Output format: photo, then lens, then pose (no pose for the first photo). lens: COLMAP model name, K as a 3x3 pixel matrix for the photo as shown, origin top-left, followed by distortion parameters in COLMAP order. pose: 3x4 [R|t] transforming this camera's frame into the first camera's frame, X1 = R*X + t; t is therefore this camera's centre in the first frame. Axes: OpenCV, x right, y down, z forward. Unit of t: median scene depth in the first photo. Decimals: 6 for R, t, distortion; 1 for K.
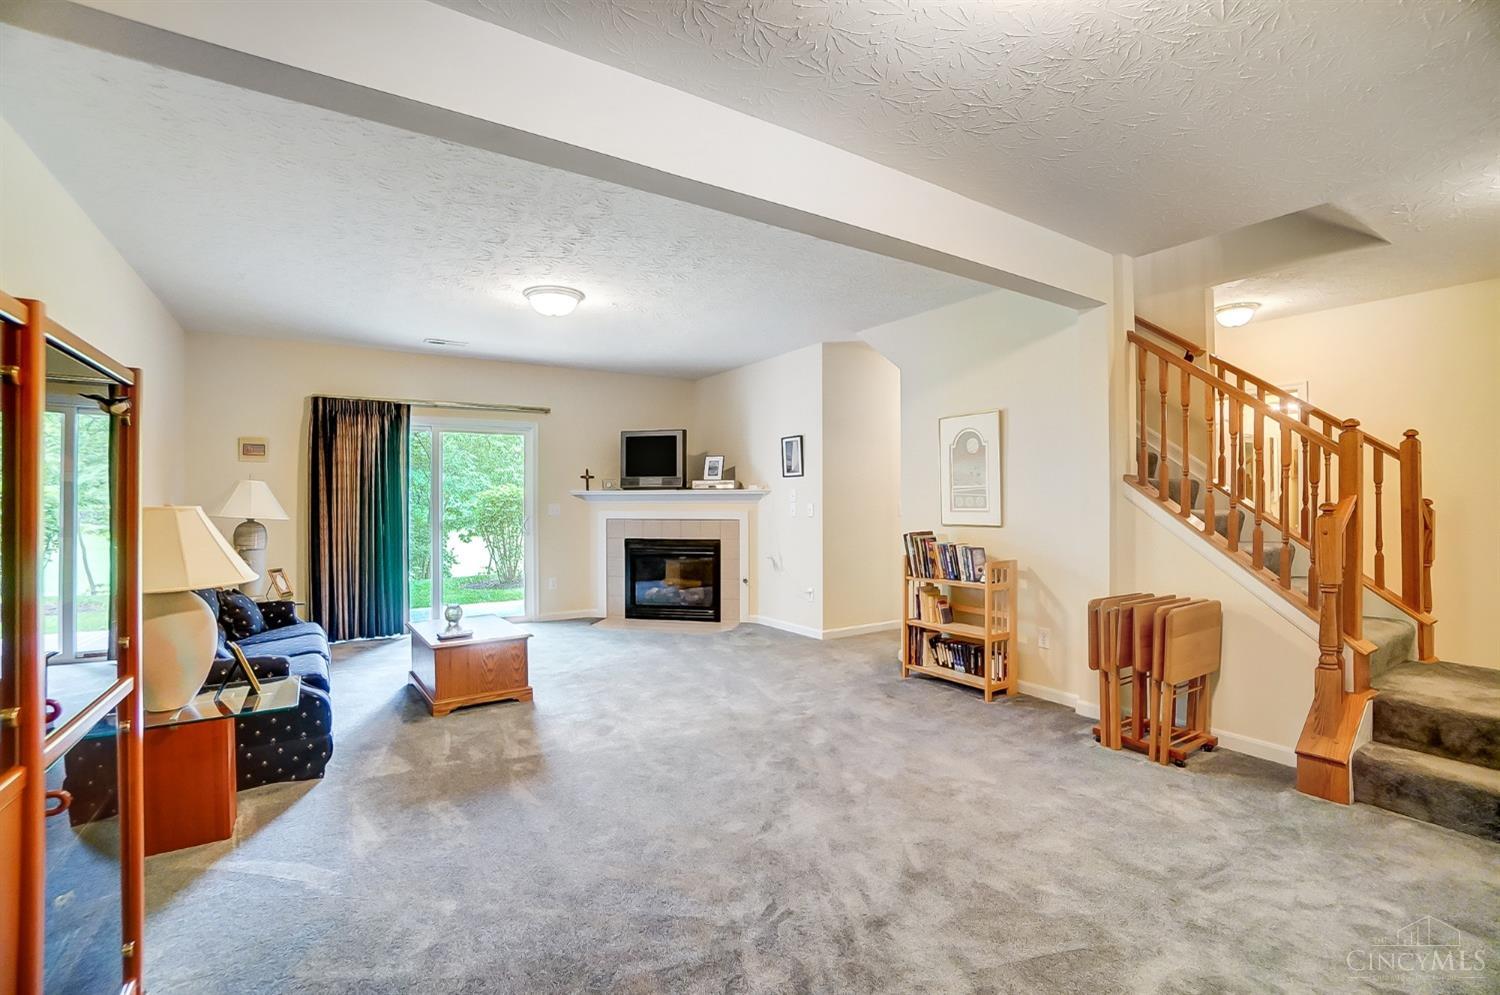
lens RADIAL K [[671.5, 0, 742.6], [0, 671.5, 495.6], [0, 0, 1]] dist [-0.058968, 0.020877]
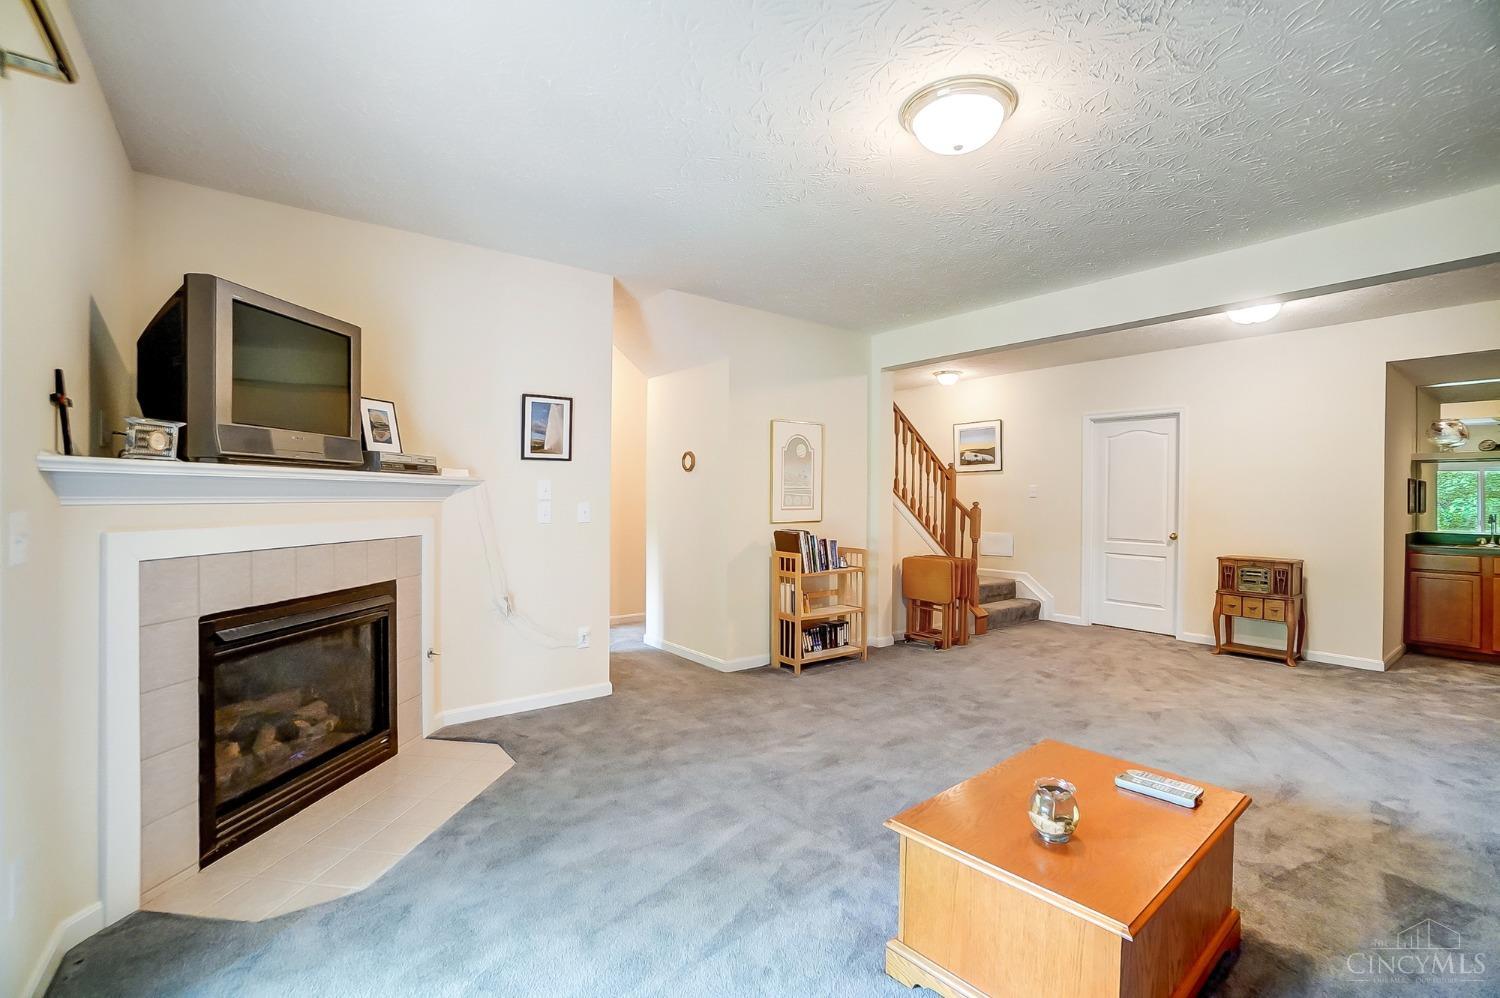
lens RADIAL K [[685.1, 0, 744.3], [0, 685.1, 500.4], [0, 0, 1]] dist [-0.055053, 0.021397]
pose [[-0.092527, 0.000163, 0.995710, -0.598848], [-0.011249, 0.999936, -0.001209, 0.008583], [-0.995647, -0.011313, -0.092520, 0.904720]]
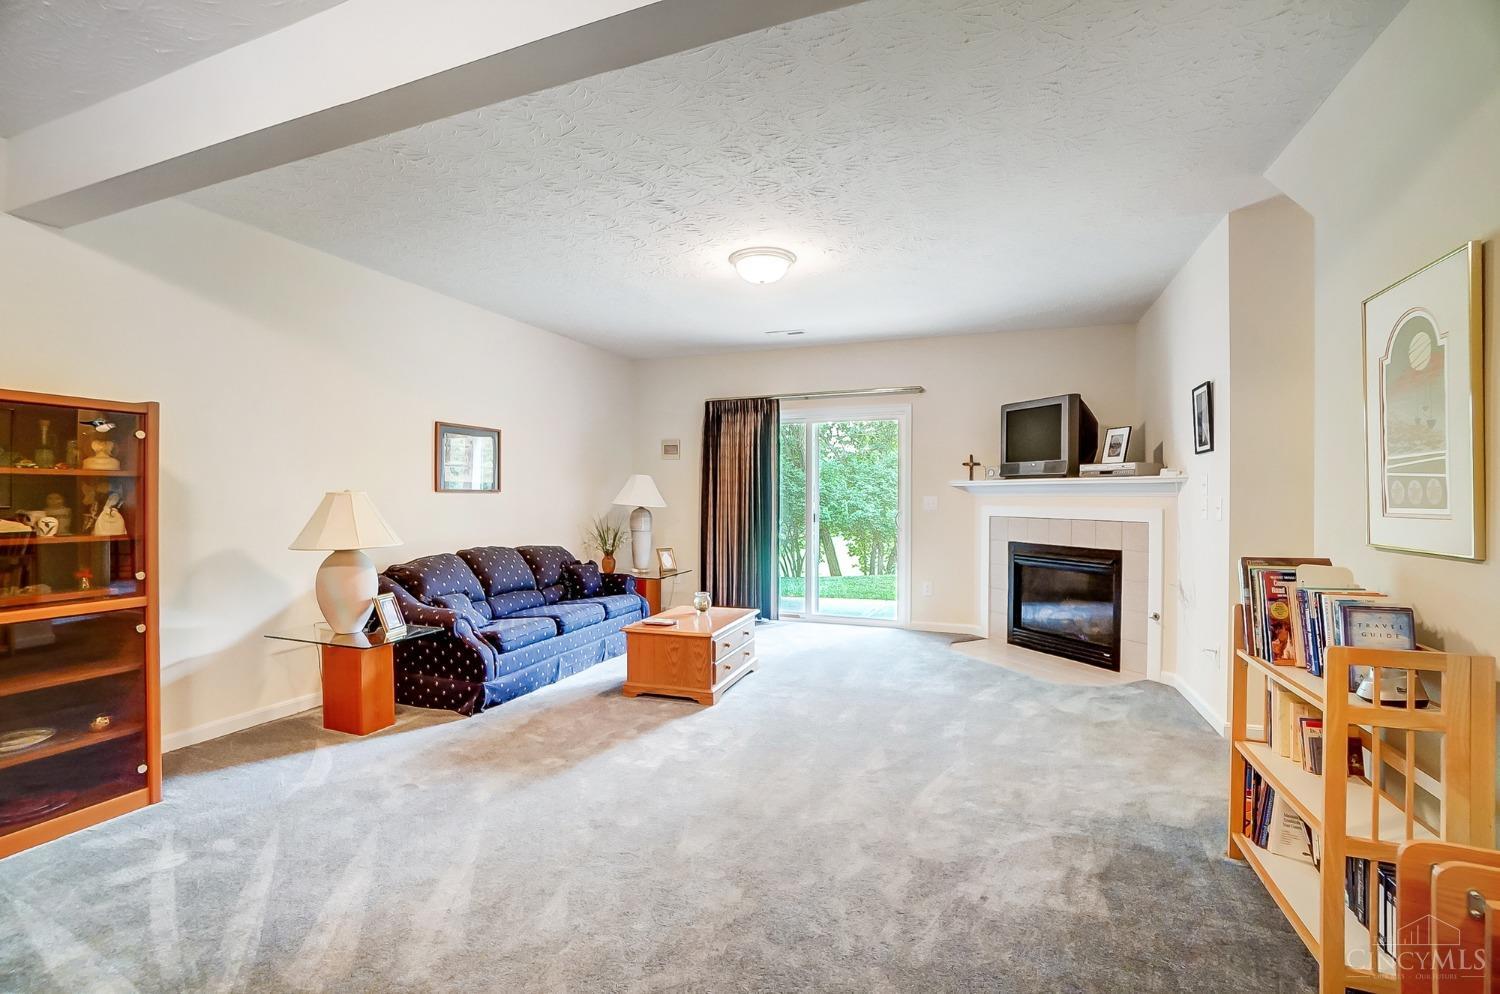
lens RADIAL K [[671.5, 0, 742.6], [0, 671.5, 495.1], [0, 0, 1]] dist [-0.058968, 0.020877]
pose [[0.591518, 0.005325, -0.806274, 0.313494], [-0.001673, 0.999984, 0.005377, 0.007461], [0.806290, -0.001831, 0.591518, 0.335581]]
